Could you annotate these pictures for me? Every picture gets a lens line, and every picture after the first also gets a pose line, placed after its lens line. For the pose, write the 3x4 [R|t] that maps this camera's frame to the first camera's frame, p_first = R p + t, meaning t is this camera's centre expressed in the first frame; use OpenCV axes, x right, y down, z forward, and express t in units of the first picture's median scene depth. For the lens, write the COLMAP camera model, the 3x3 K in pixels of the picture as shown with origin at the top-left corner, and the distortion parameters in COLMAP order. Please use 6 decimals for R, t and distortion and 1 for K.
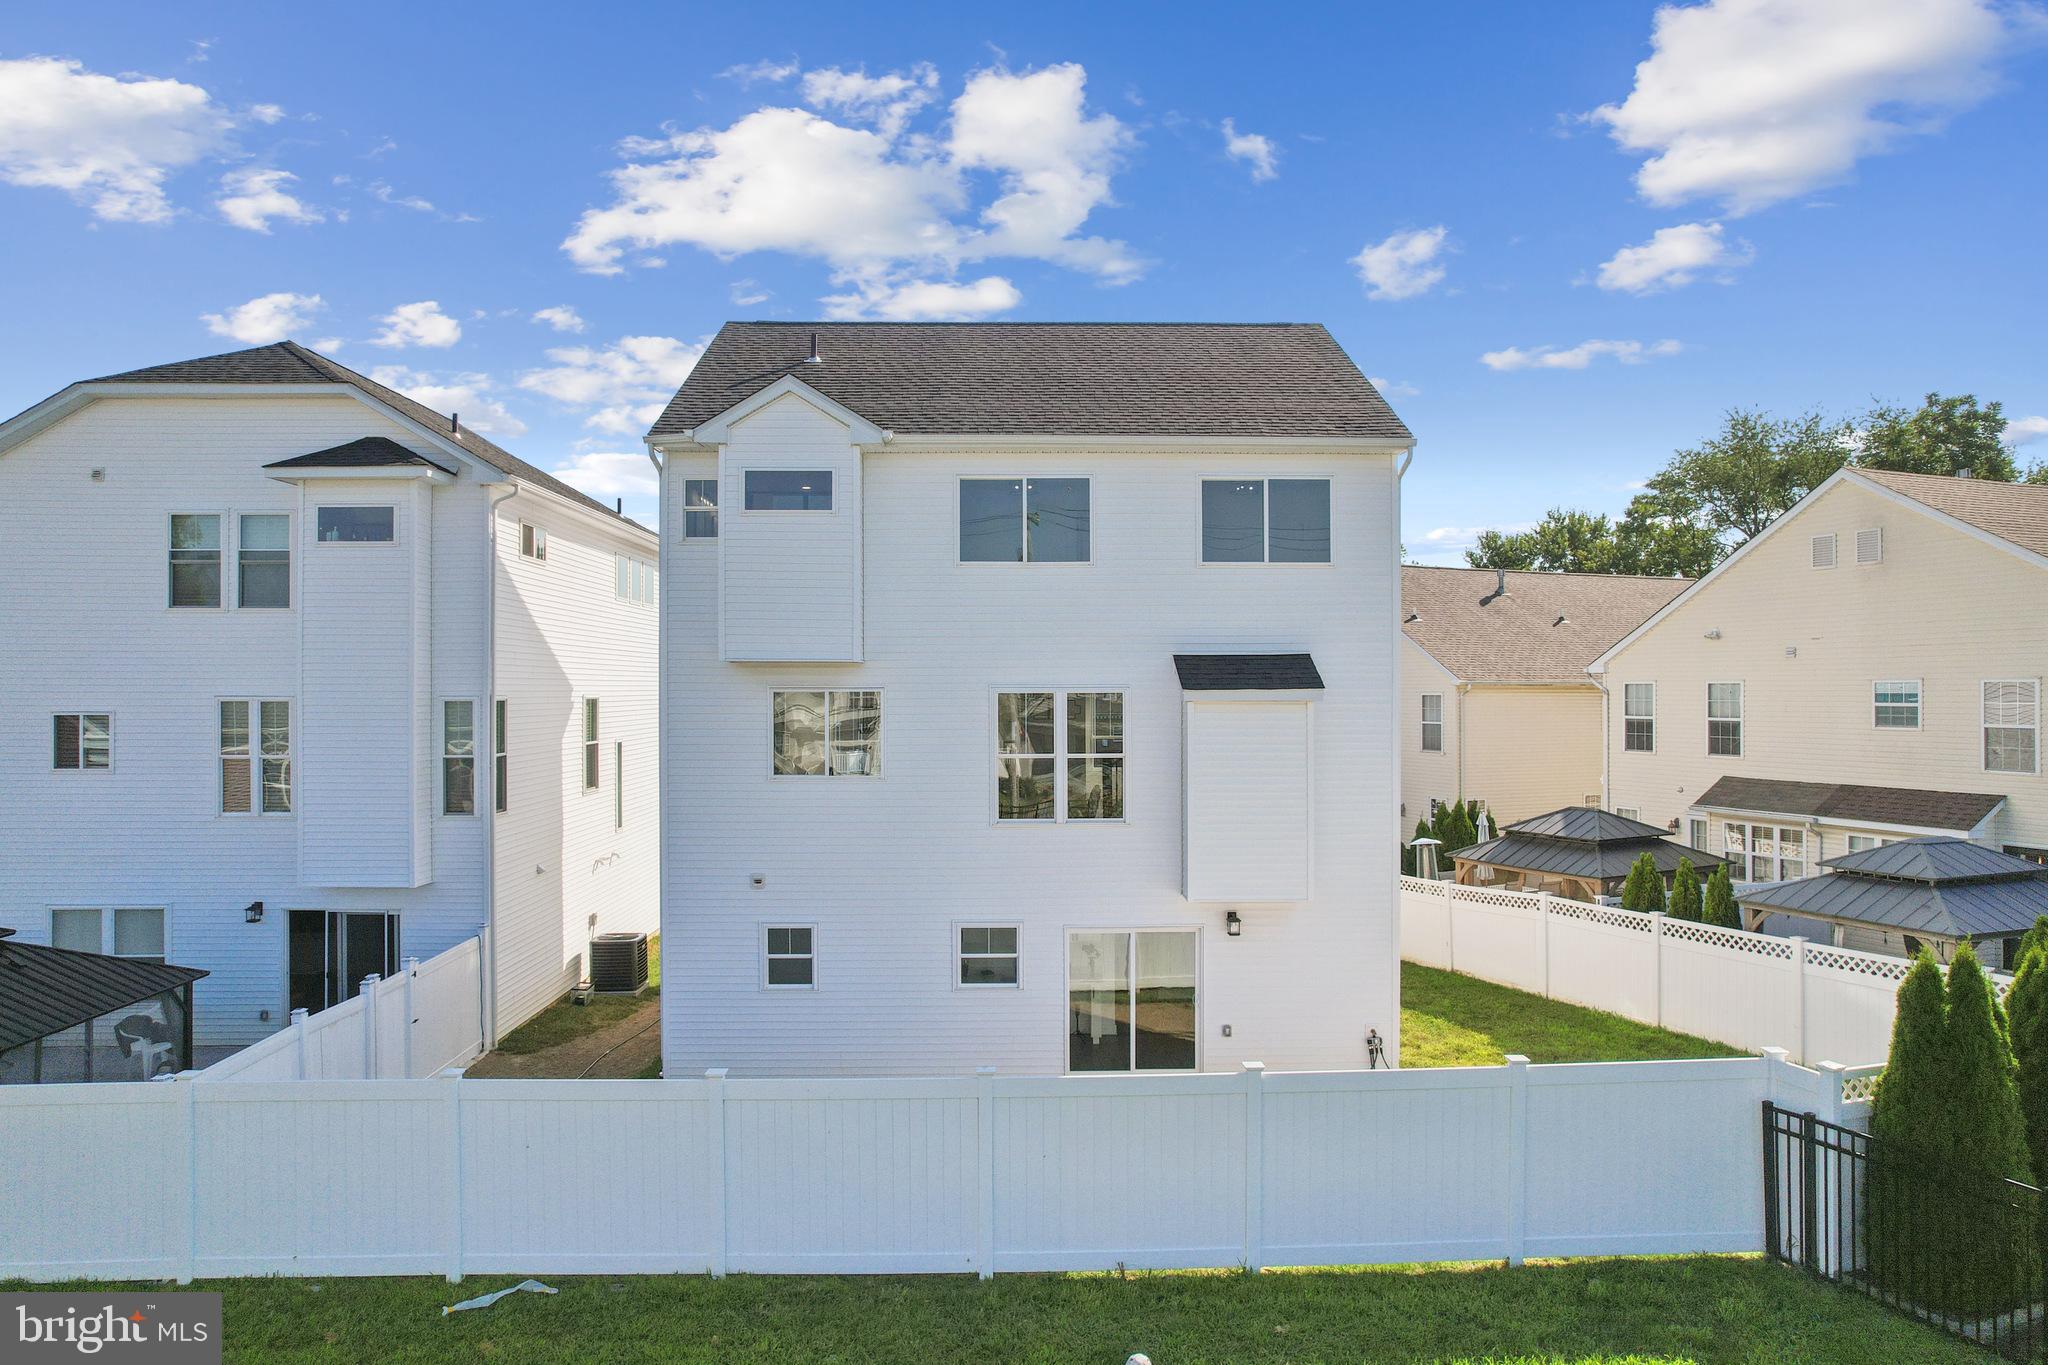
lens RADIAL K [[1324.0, 0, 1024.0], [0, 1324.0, 682.5], [0, 0, 1]] dist [-0.080619, 0.071654]
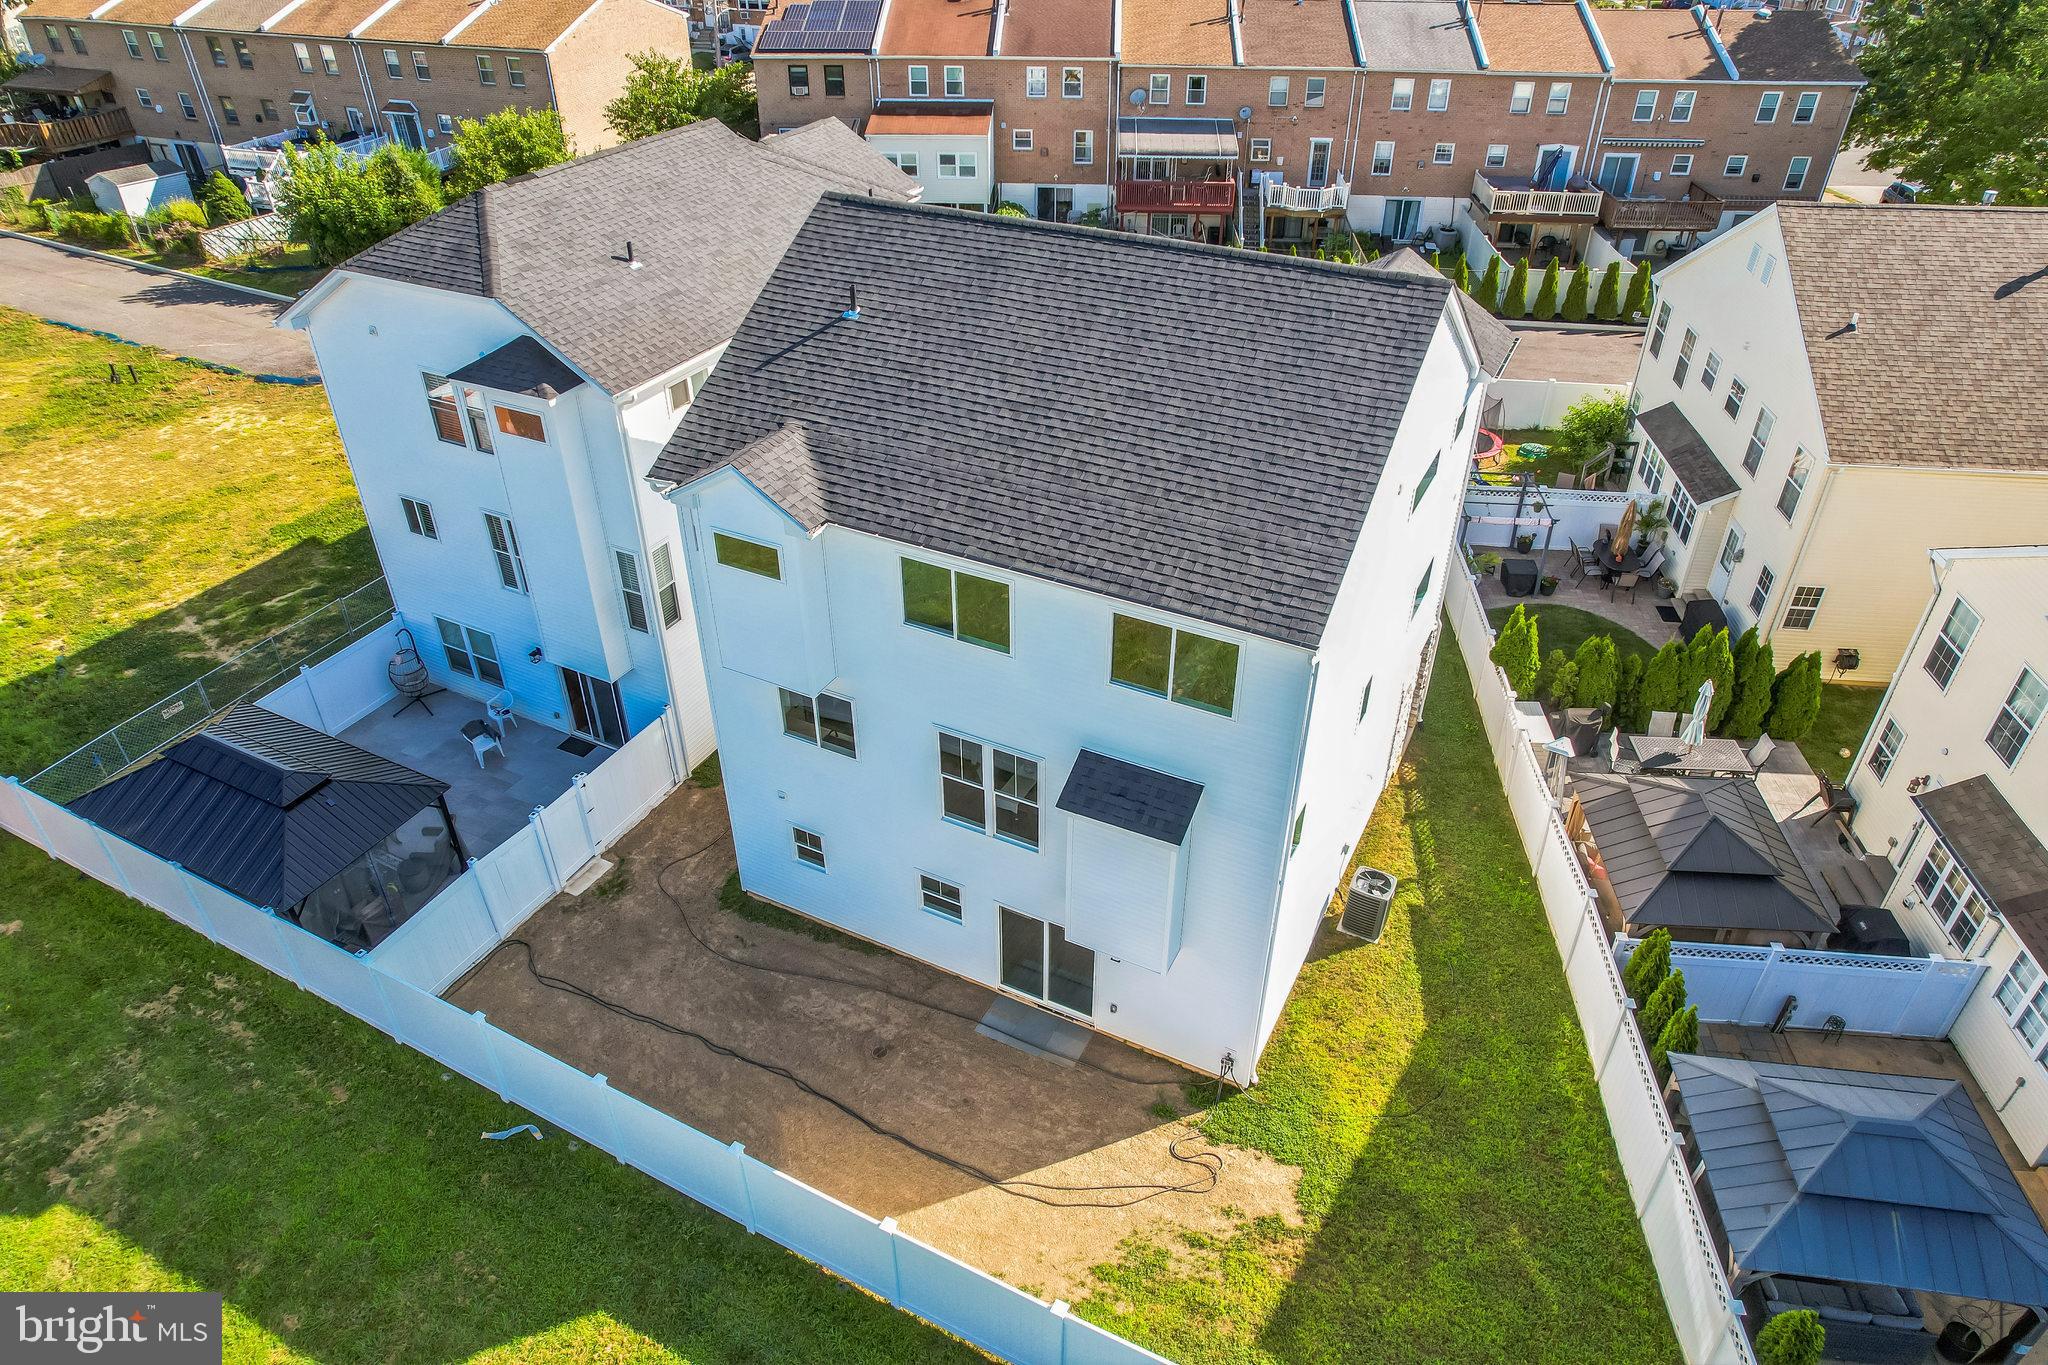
lens RADIAL K [[1302.5, 0, 1028.3], [0, 1302.5, 691.0], [0, 0, 1]] dist [-0.079276, 0.070243]
pose [[0.879914, 0.273156, -0.388764, 0.465859], [0.002919, 0.815098, 0.579316, -0.657145], [0.475124, -0.510884, 0.716418, 0.260279]]
